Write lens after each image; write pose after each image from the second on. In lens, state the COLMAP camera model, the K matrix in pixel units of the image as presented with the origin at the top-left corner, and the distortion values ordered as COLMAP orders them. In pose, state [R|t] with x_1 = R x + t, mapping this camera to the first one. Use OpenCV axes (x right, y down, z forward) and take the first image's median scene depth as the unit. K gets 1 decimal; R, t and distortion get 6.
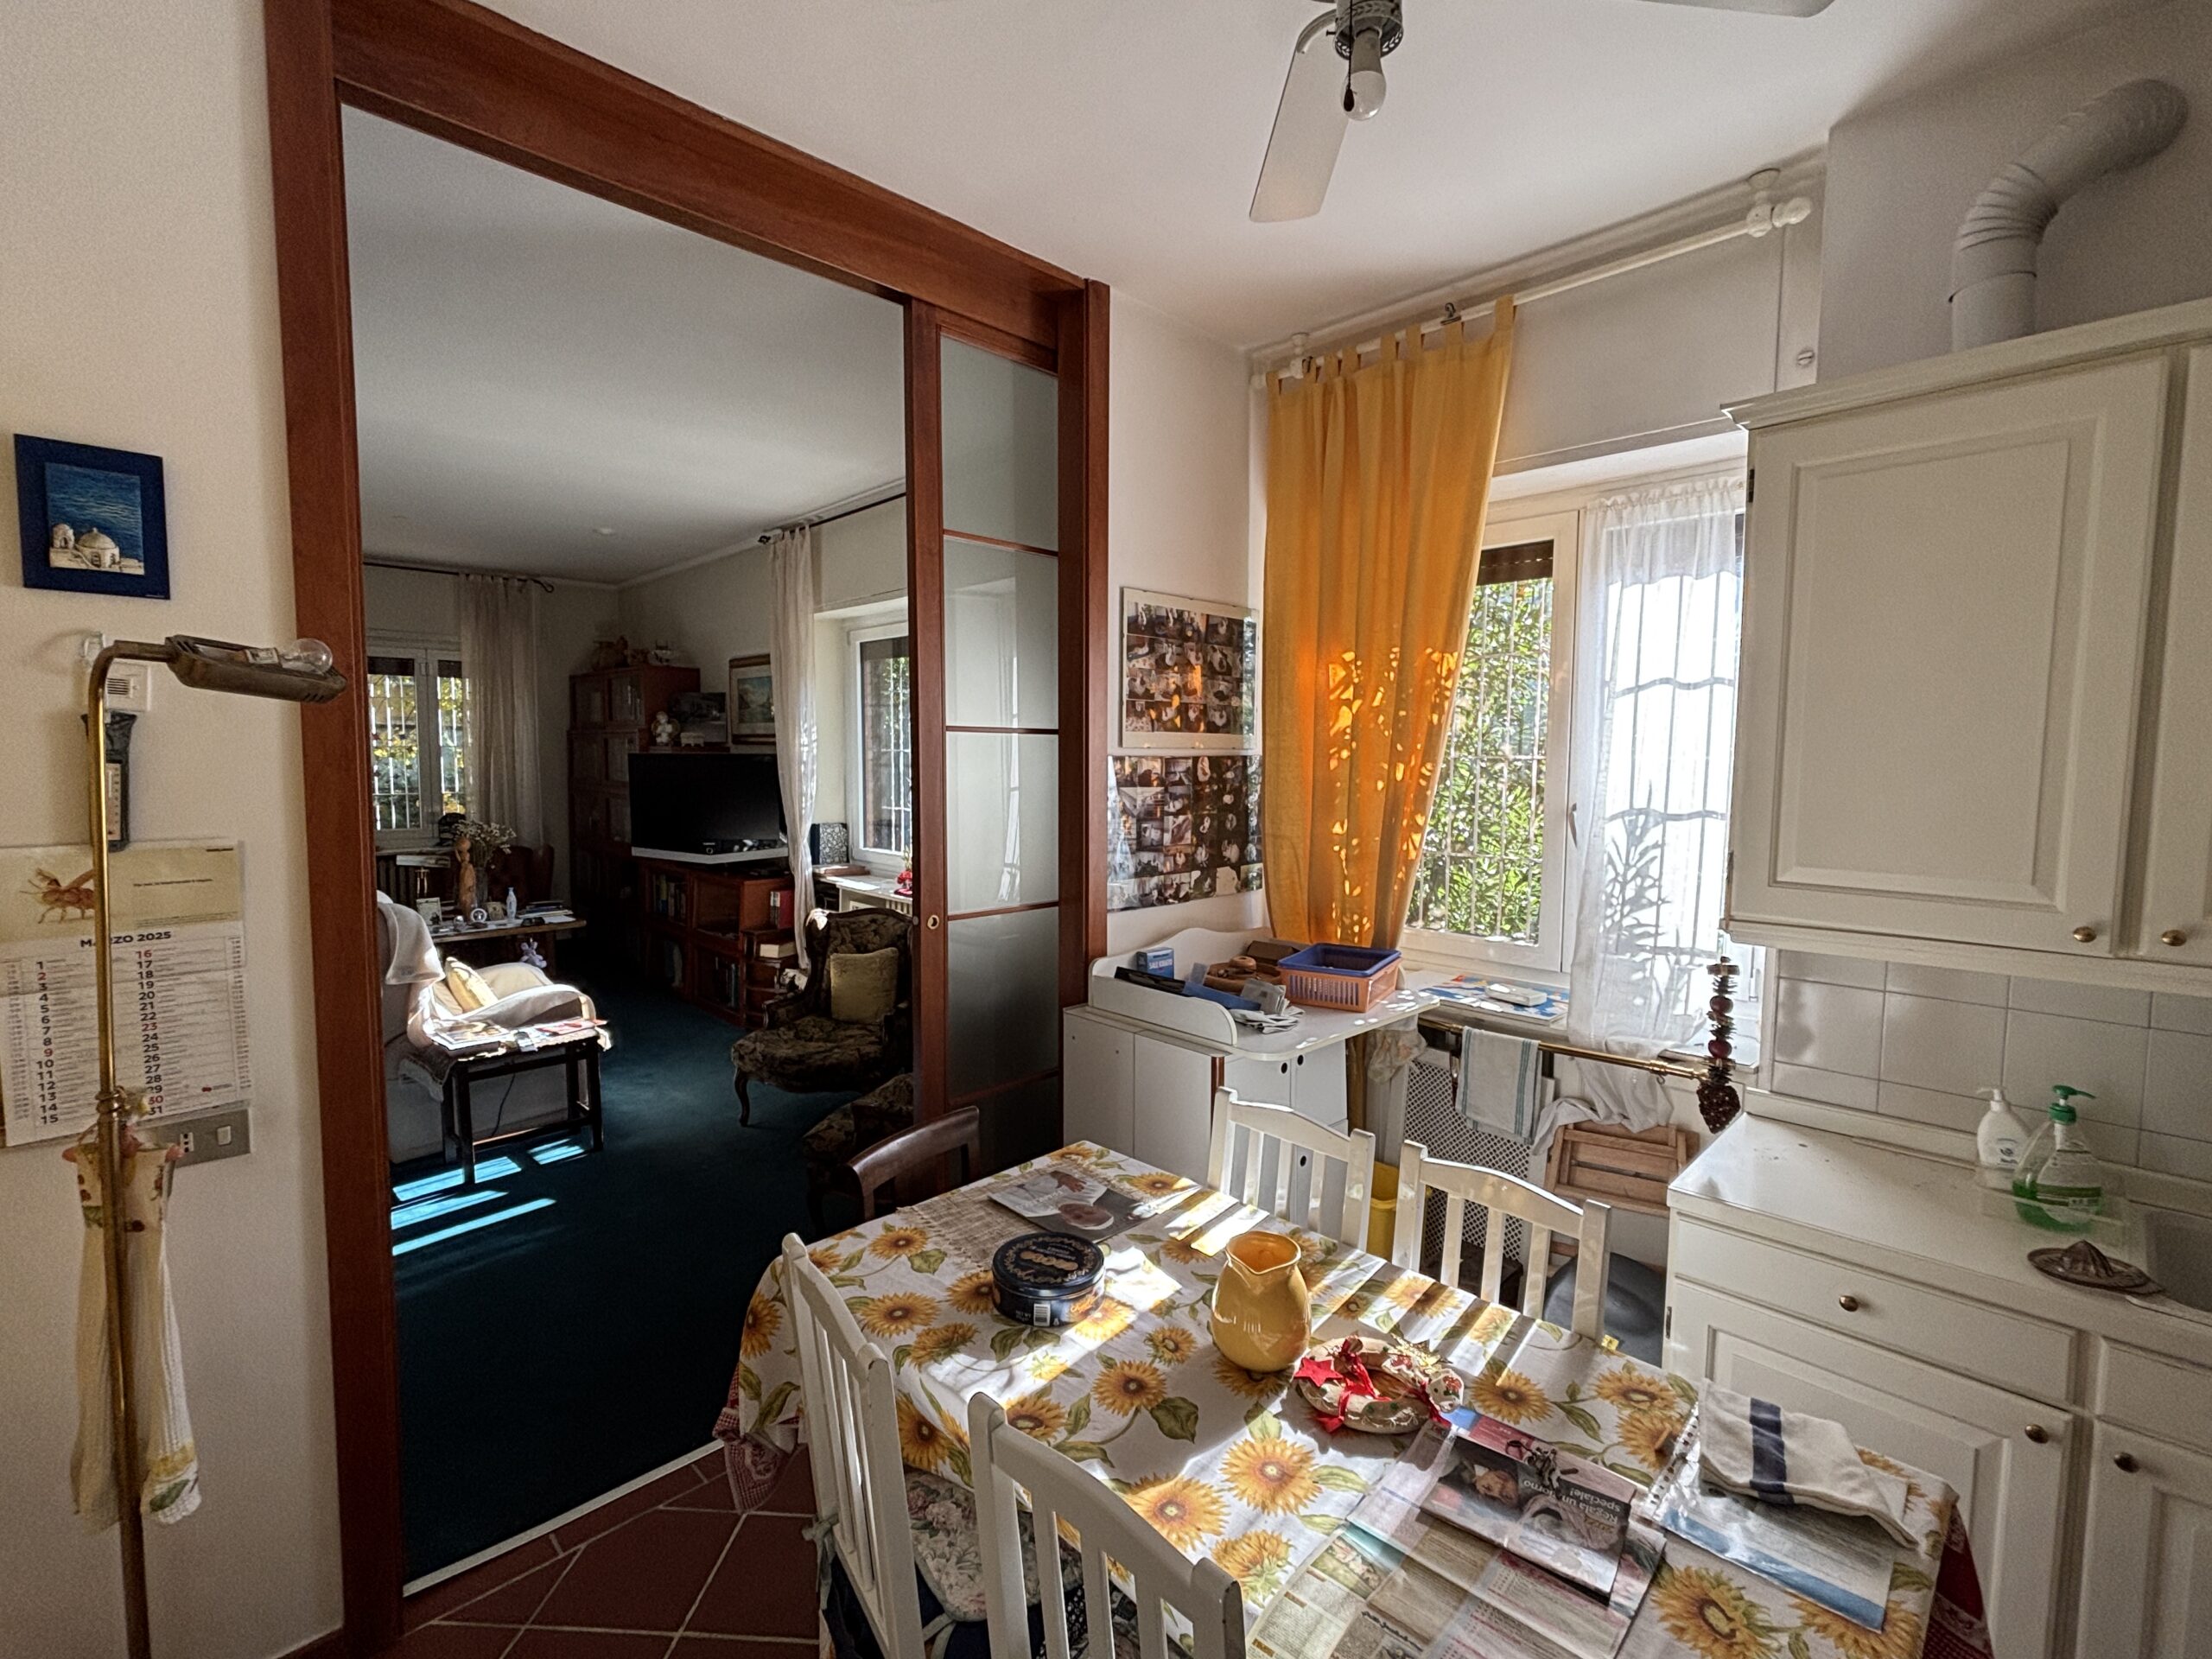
lens RADIAL K [[998.3, 0, 1100.0], [0, 998.3, 817.7], [0, 0, 1]] dist [0.026743, -0.016475]
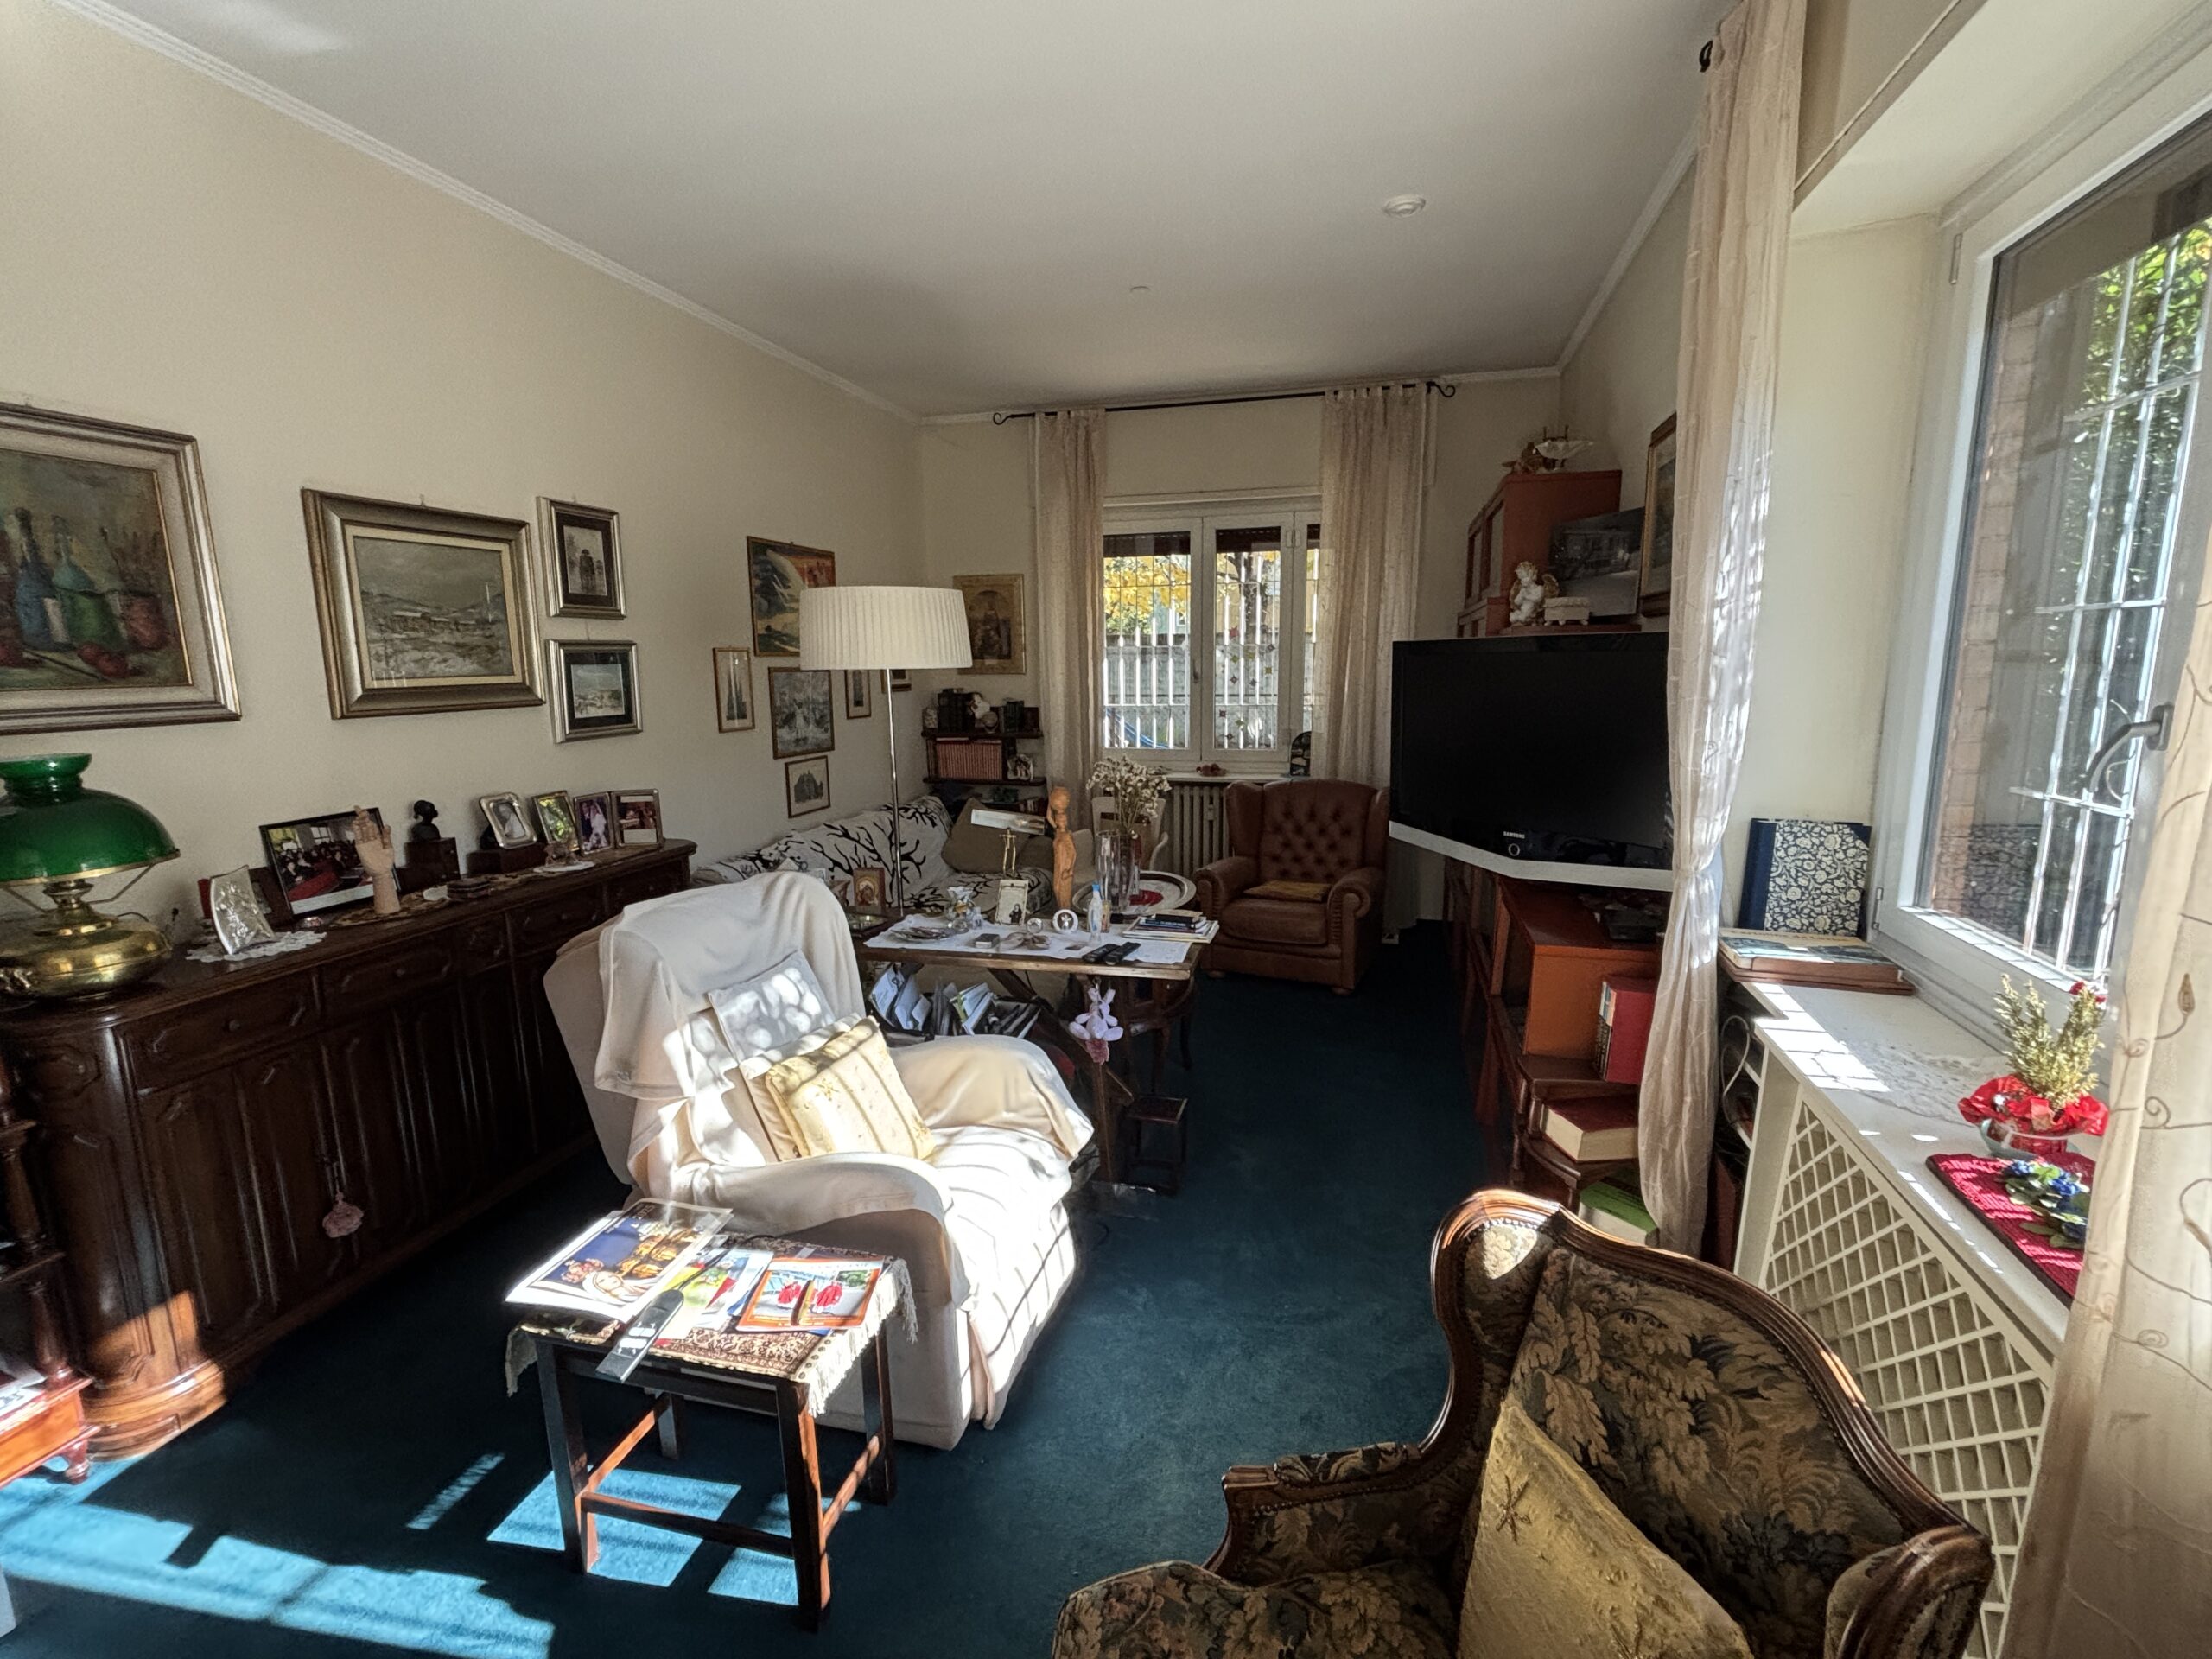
lens RADIAL K [[992.5, 0, 1102.9], [0, 992.5, 830.7], [0, 0, 1]] dist [0.003867, -0.012563]
pose [[0.503842, 0.132514, -0.853571, -0.188027], [-0.039675, 0.990670, 0.130379, -0.053664], [0.862884, -0.031825, 0.504399, 1.179730]]
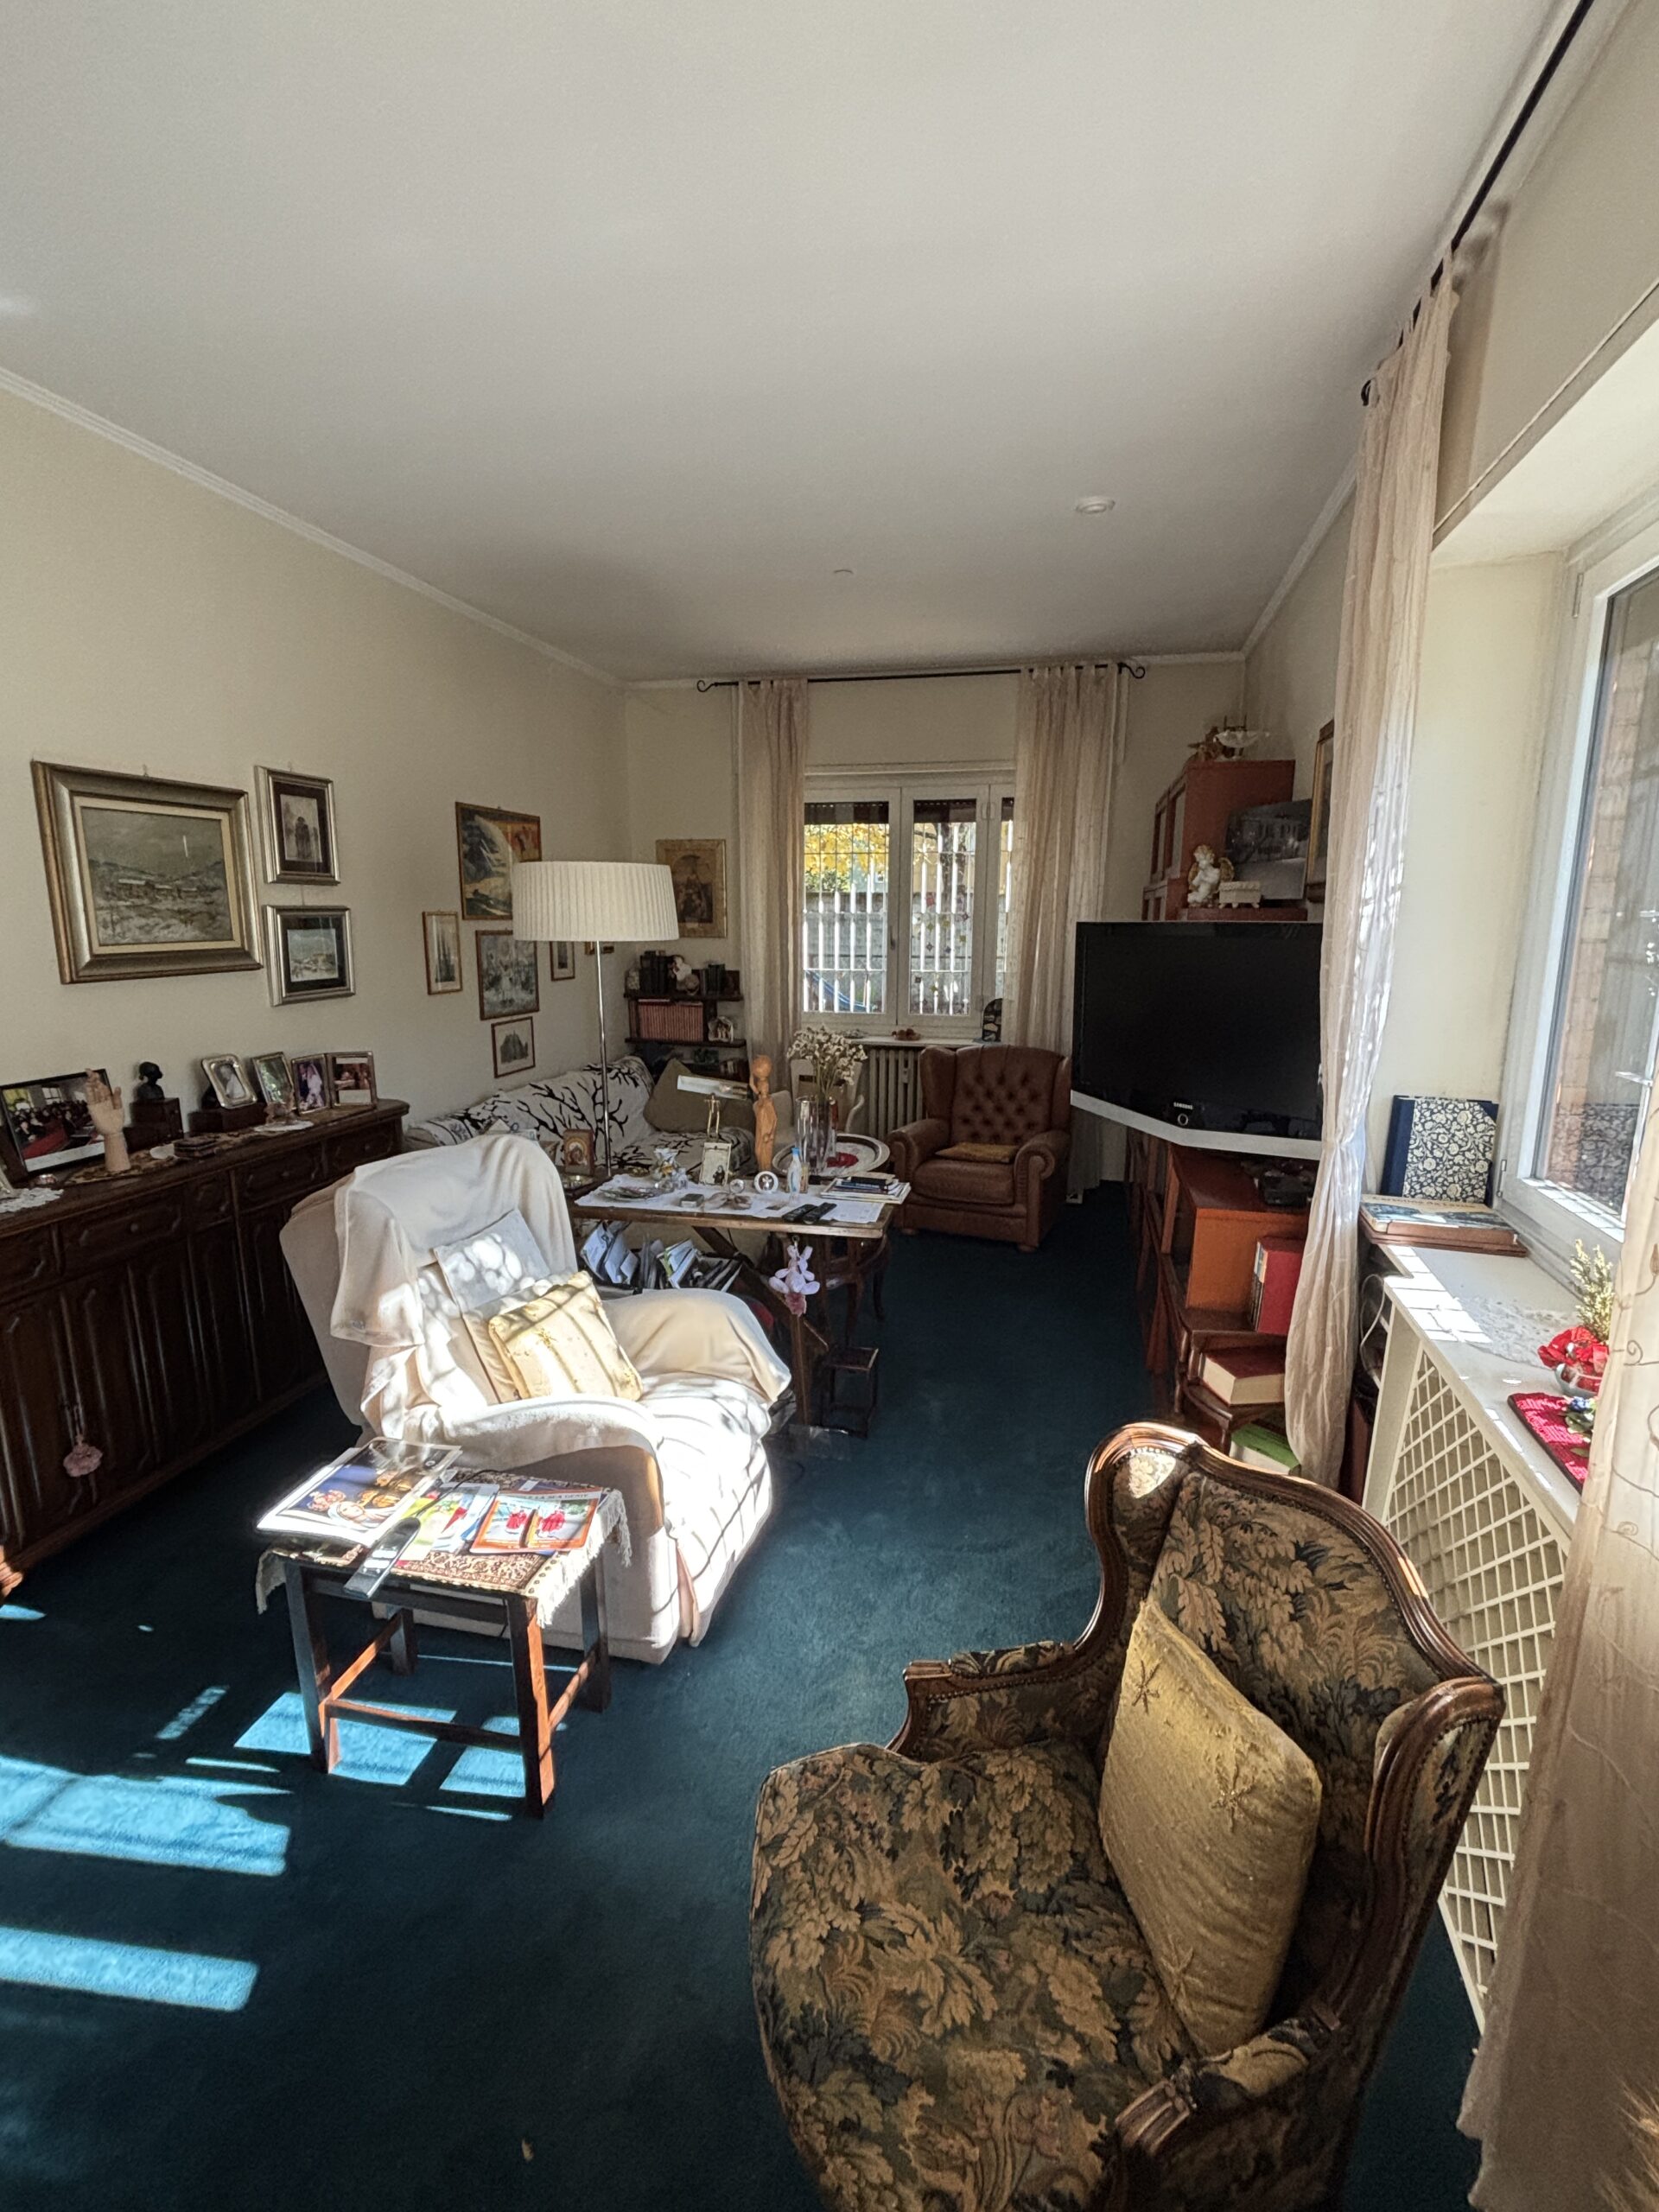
lens RADIAL K [[992.5, 0, 831.8], [0, 992.5, 1108.2], [0, 0, 1]] dist [0.003867, -0.012563]
pose [[0.530178, 0.156389, -0.833339, -0.141840], [-0.054323, 0.987089, 0.150681, -0.072410], [0.846144, -0.034618, 0.531828, 1.148138]]
